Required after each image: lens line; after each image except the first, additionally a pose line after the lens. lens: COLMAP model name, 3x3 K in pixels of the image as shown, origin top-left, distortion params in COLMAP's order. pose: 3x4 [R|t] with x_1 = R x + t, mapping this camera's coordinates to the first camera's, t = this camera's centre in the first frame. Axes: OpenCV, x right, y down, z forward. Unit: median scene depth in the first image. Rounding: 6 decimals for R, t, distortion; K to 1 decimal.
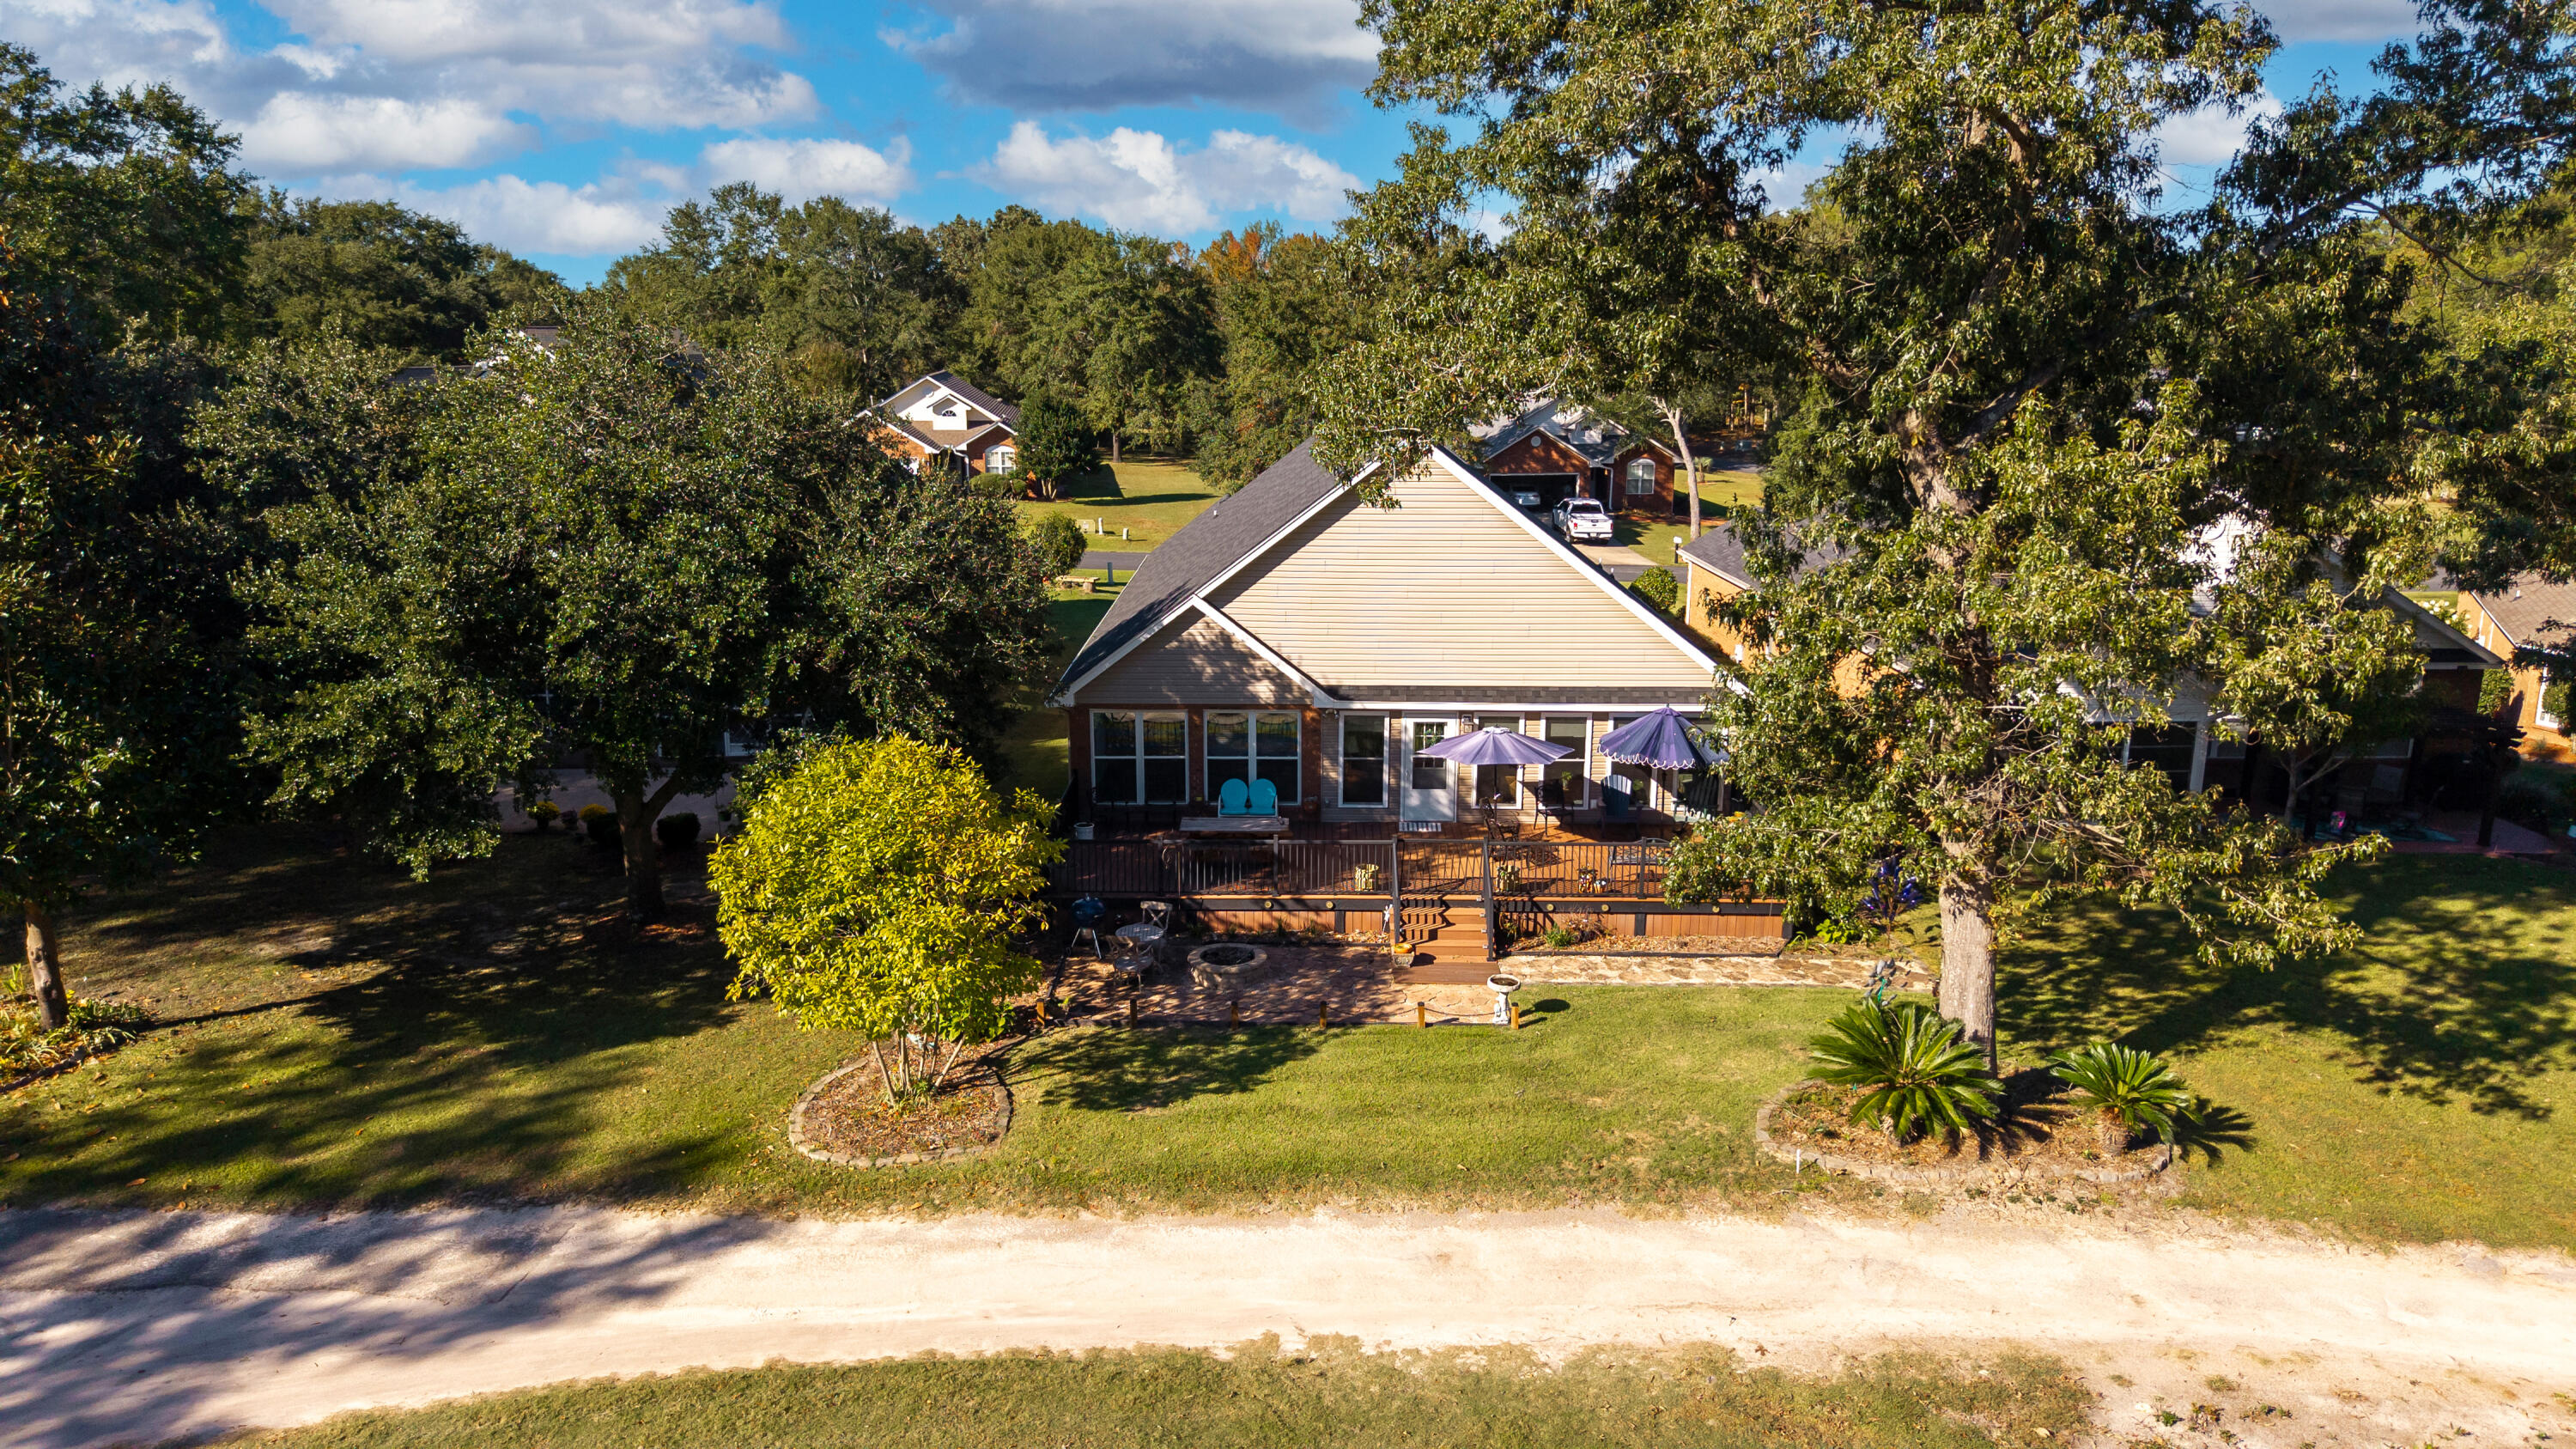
lens RADIAL K [[1773.2, 0, 1273.8], [0, 1773.2, 720.2], [0, 0, 1]] dist [0.136951, -0.000570]
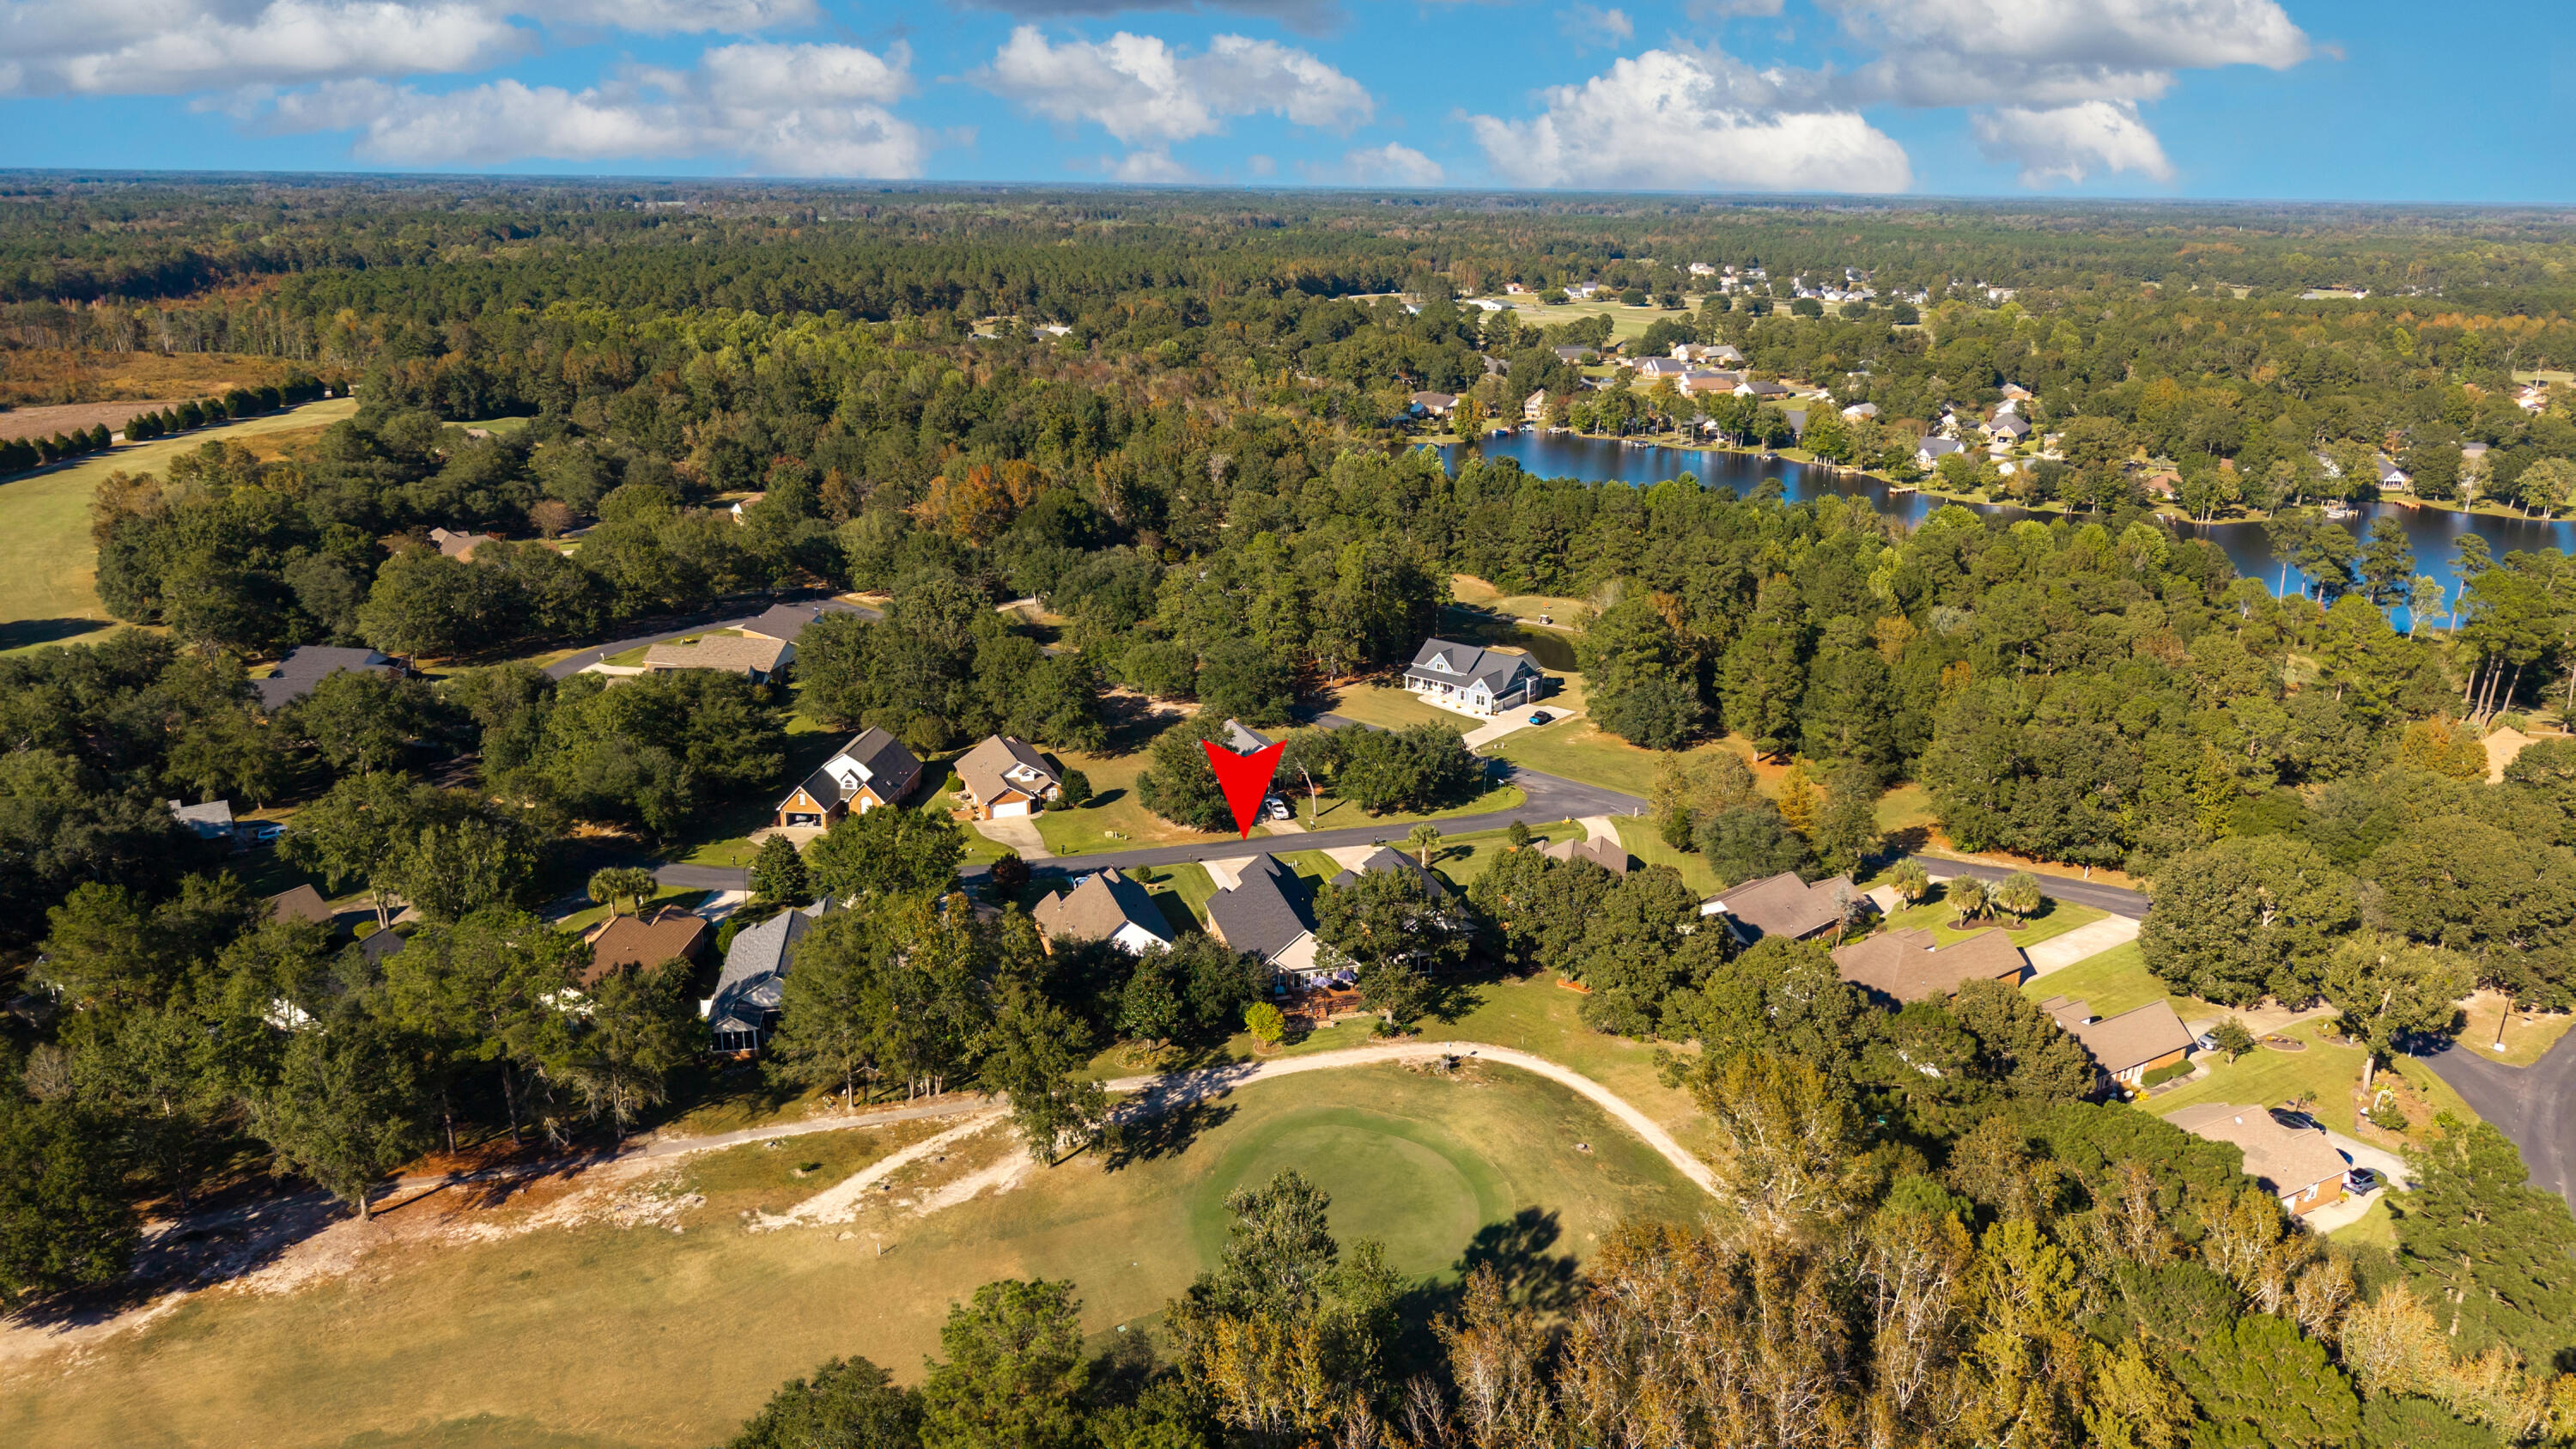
lens RADIAL K [[1727.4, 0, 1288.8], [0, 1727.4, 714.5], [0, 0, 1]] dist [0.054590, -0.062318]
pose [[0.962648, -0.078235, 0.259208, -1.656729], [0.060695, 0.995334, 0.075005, -1.529448], [-0.263867, -0.056471, 0.962905, -5.302090]]
